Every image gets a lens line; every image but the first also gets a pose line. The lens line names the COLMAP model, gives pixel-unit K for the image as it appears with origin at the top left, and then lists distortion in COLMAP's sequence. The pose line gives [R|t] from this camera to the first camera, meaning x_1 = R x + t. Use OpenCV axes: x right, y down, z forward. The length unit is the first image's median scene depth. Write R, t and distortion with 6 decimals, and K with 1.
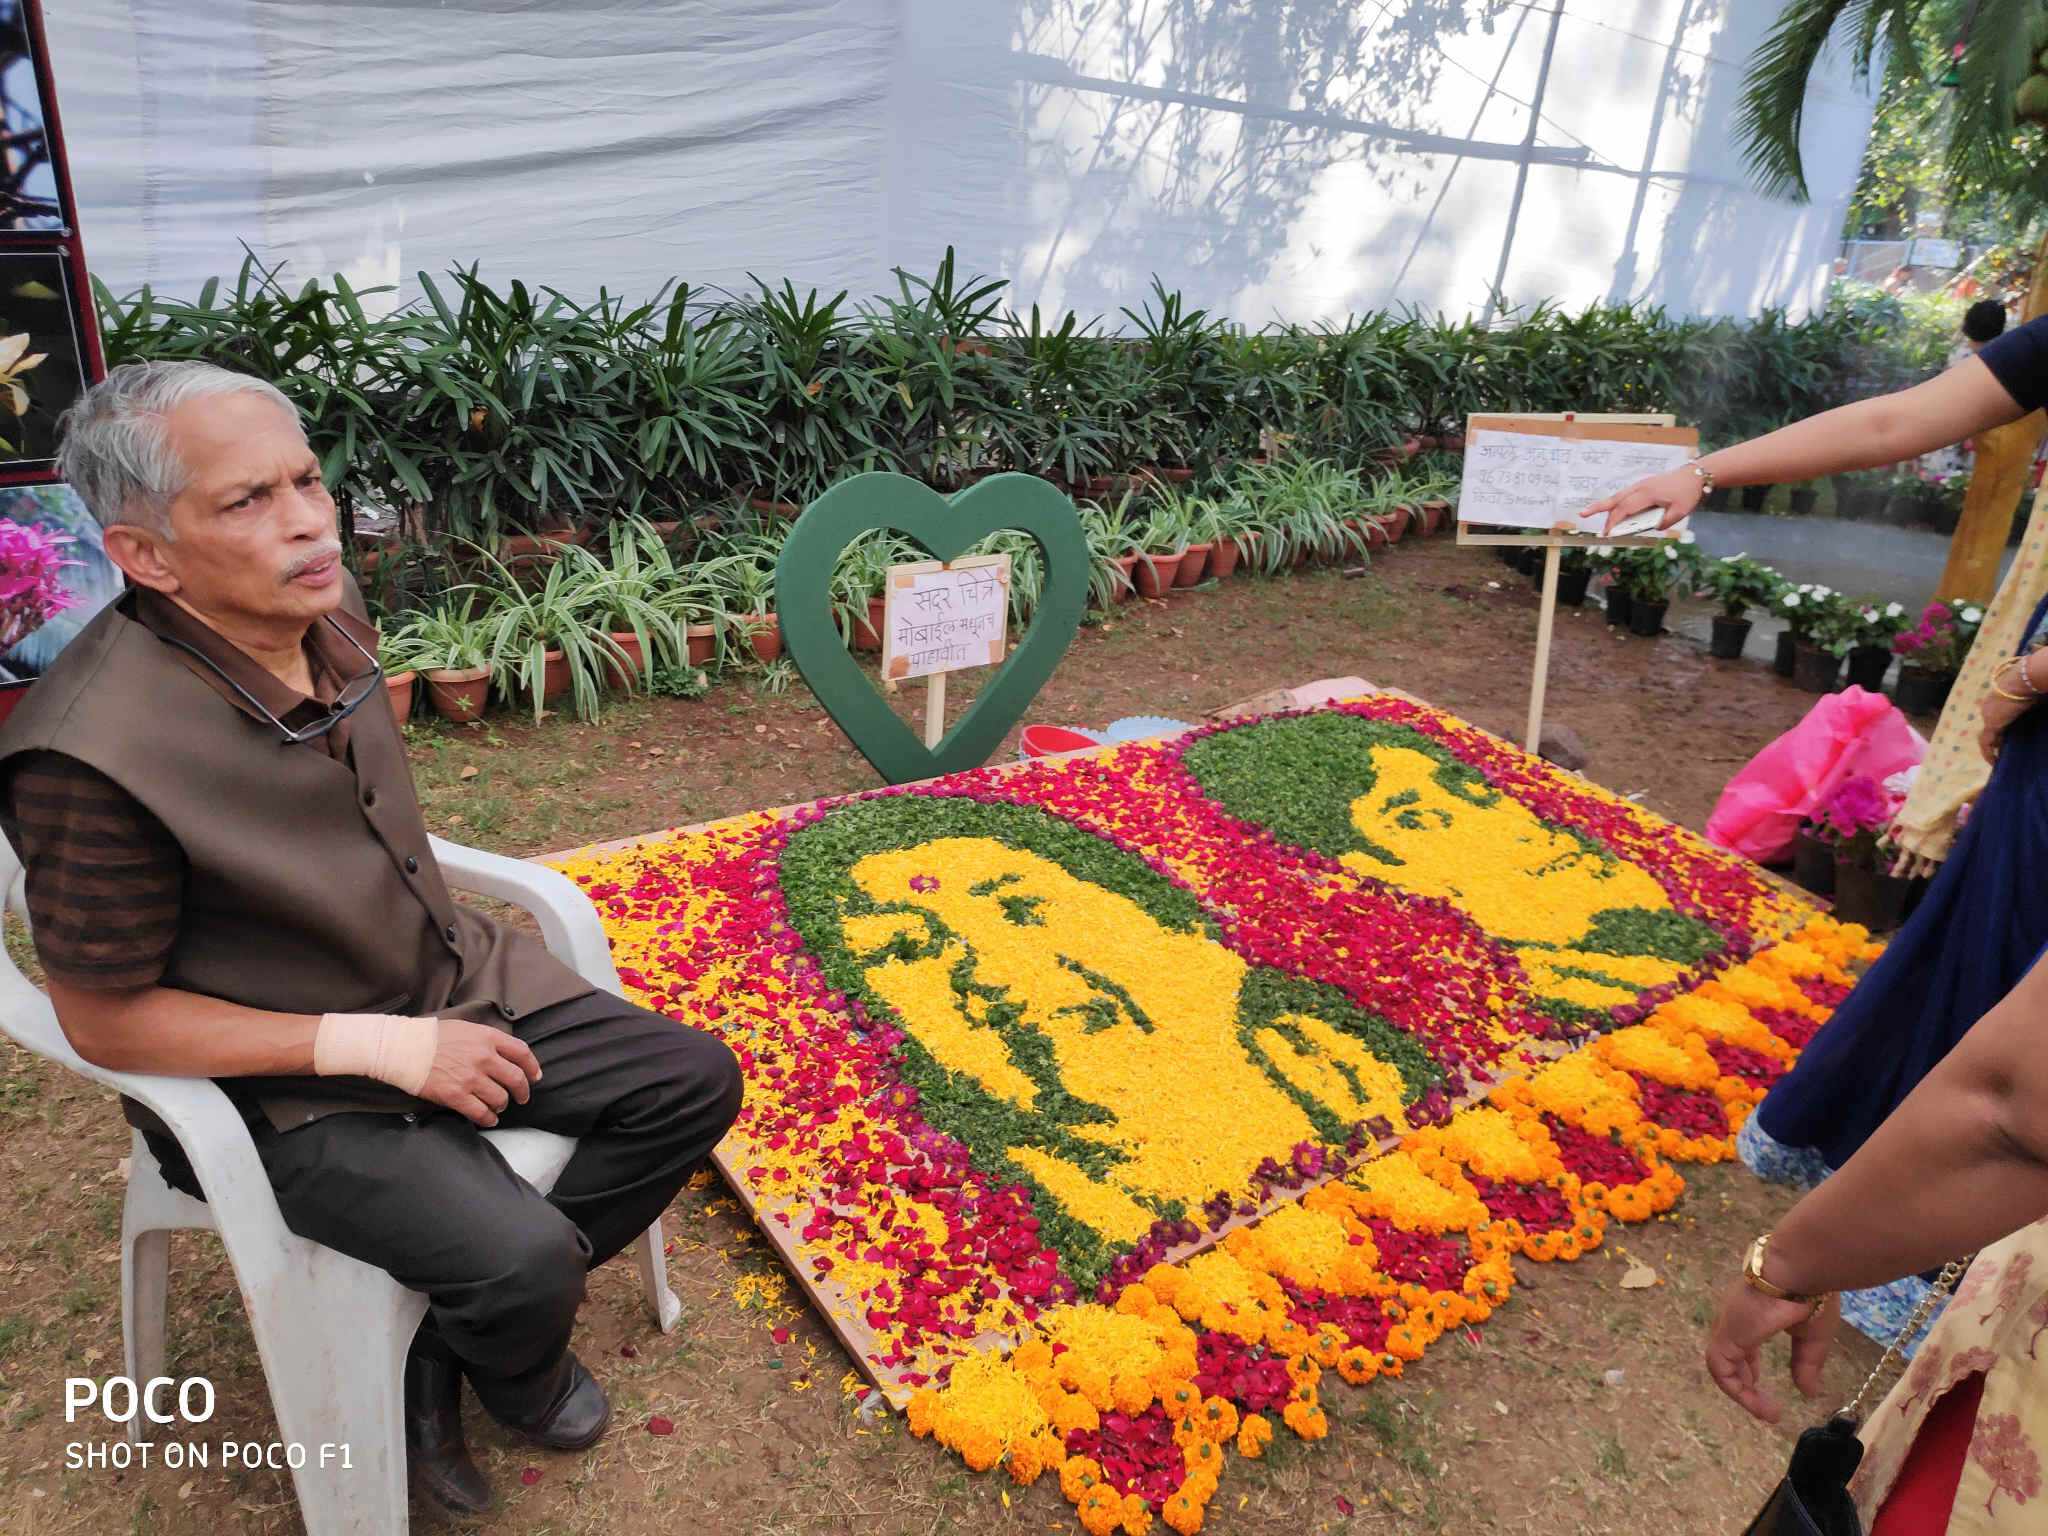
lens RADIAL K [[1376.9, 0, 1014.9], [0, 1376.9, 768.0], [0, 0, 1]] dist [0.001696, -0.003340]
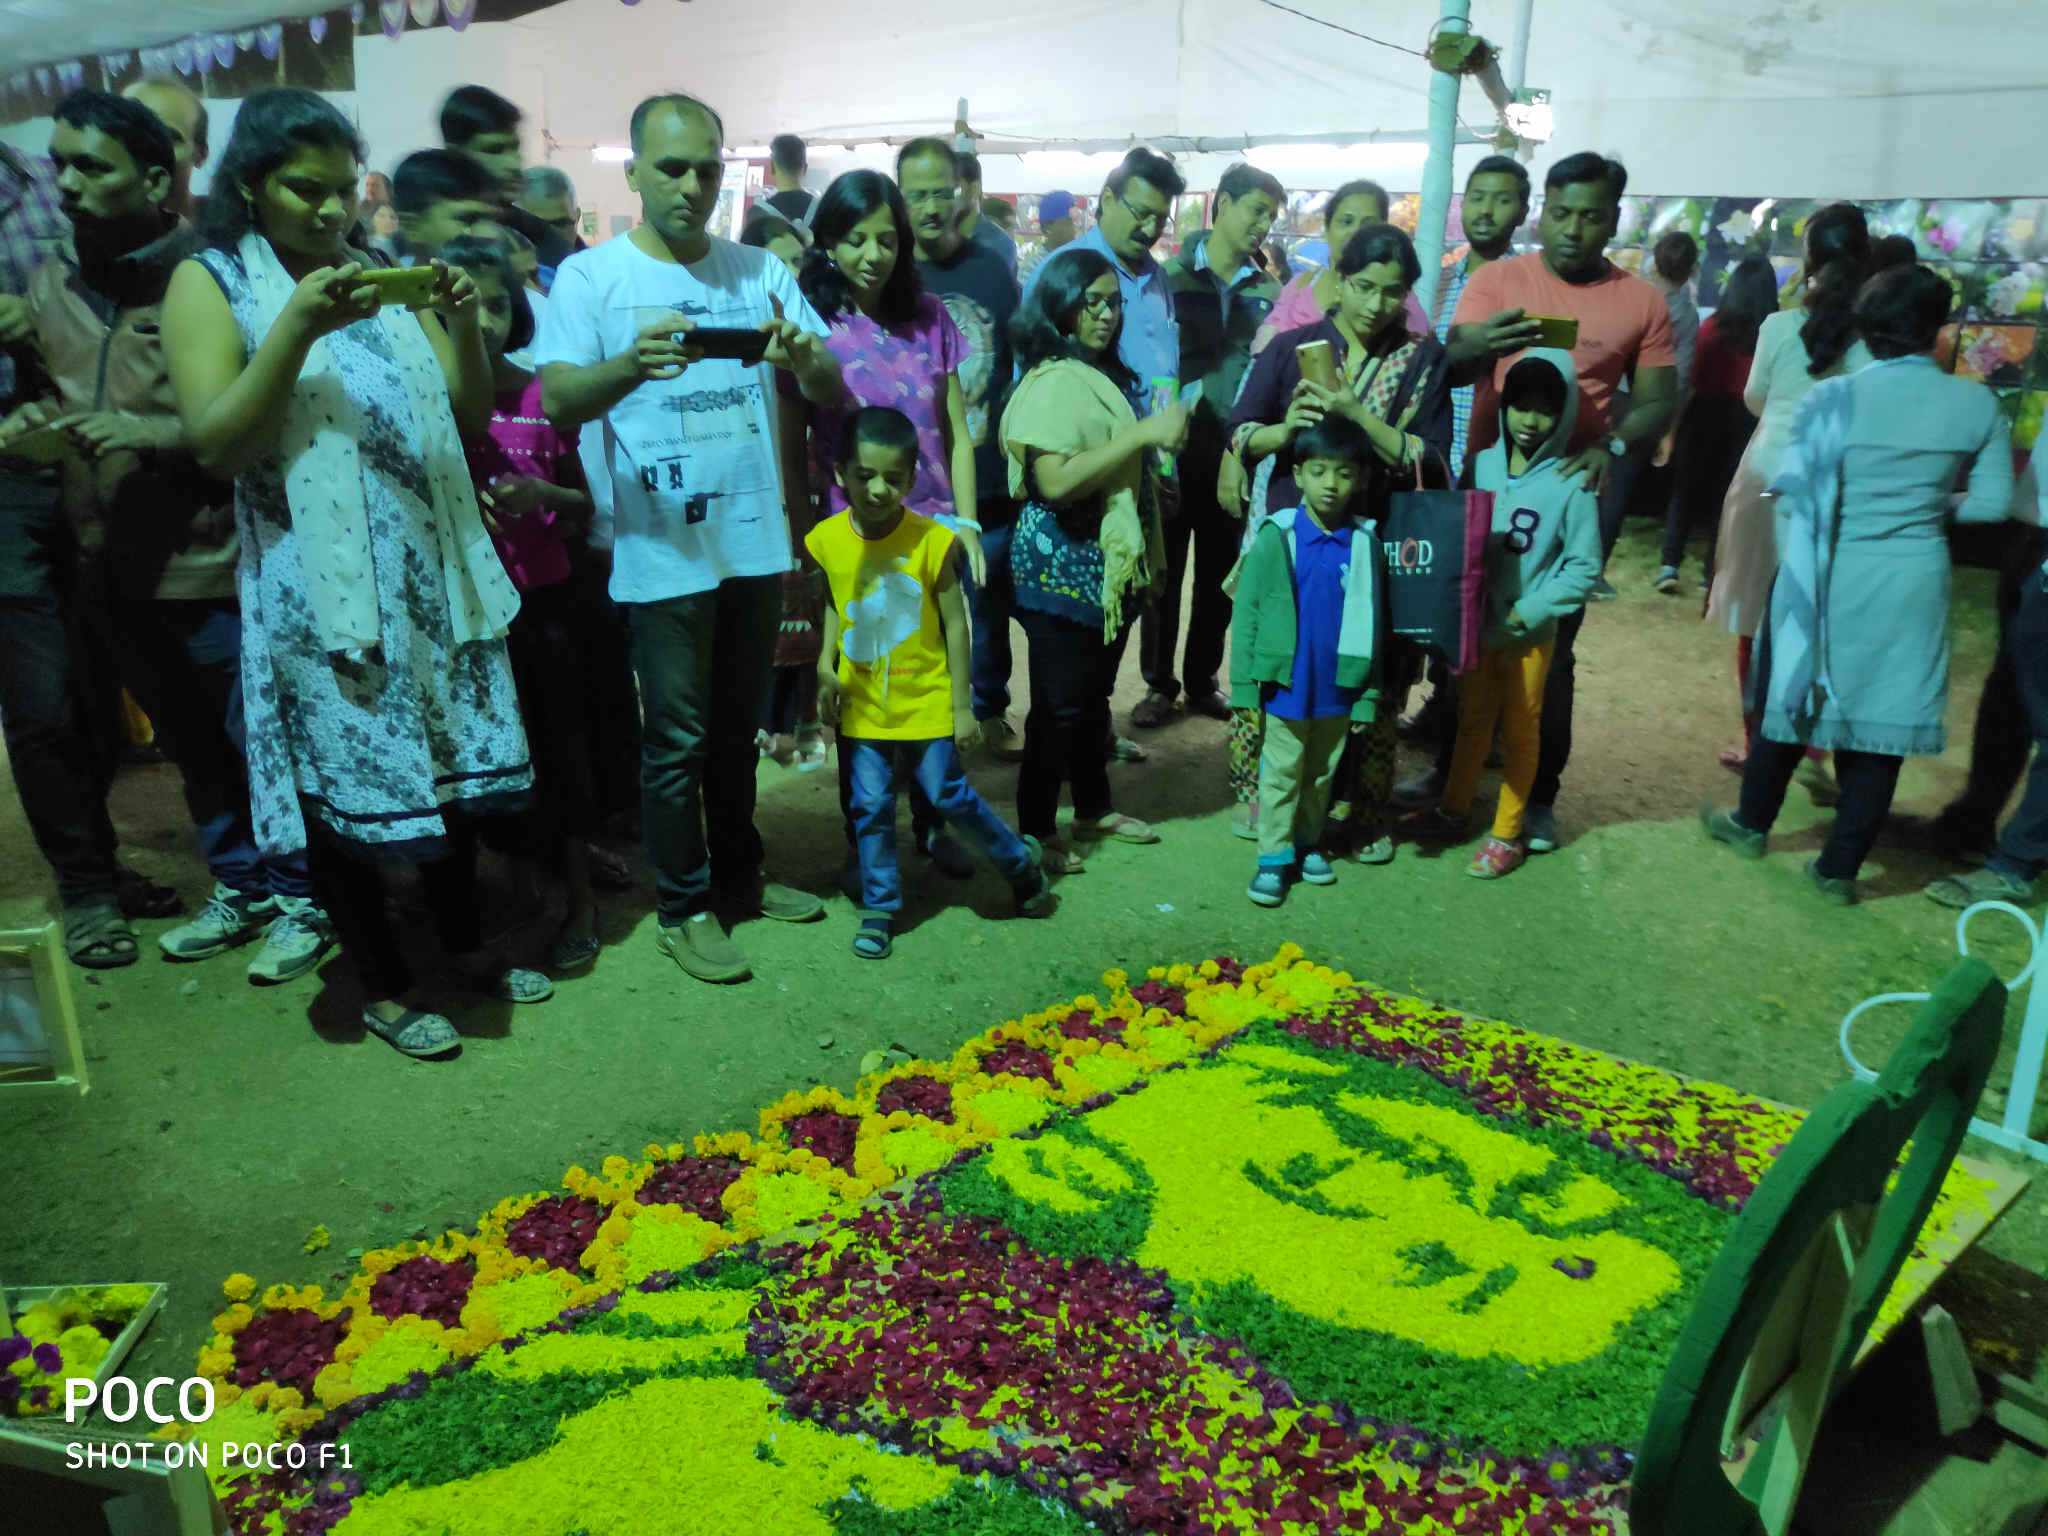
lens RADIAL K [[1374.3, 0, 1024.0], [0, 1374.3, 768.0], [0, 0, 1]] dist [-0.000005, -0.000005]
pose [[-0.996345, -0.074401, -0.041961, 0.308974], [-0.082249, 0.703092, 0.706327, -0.663845], [-0.023049, 0.707196, -0.706641, 1.460120]]
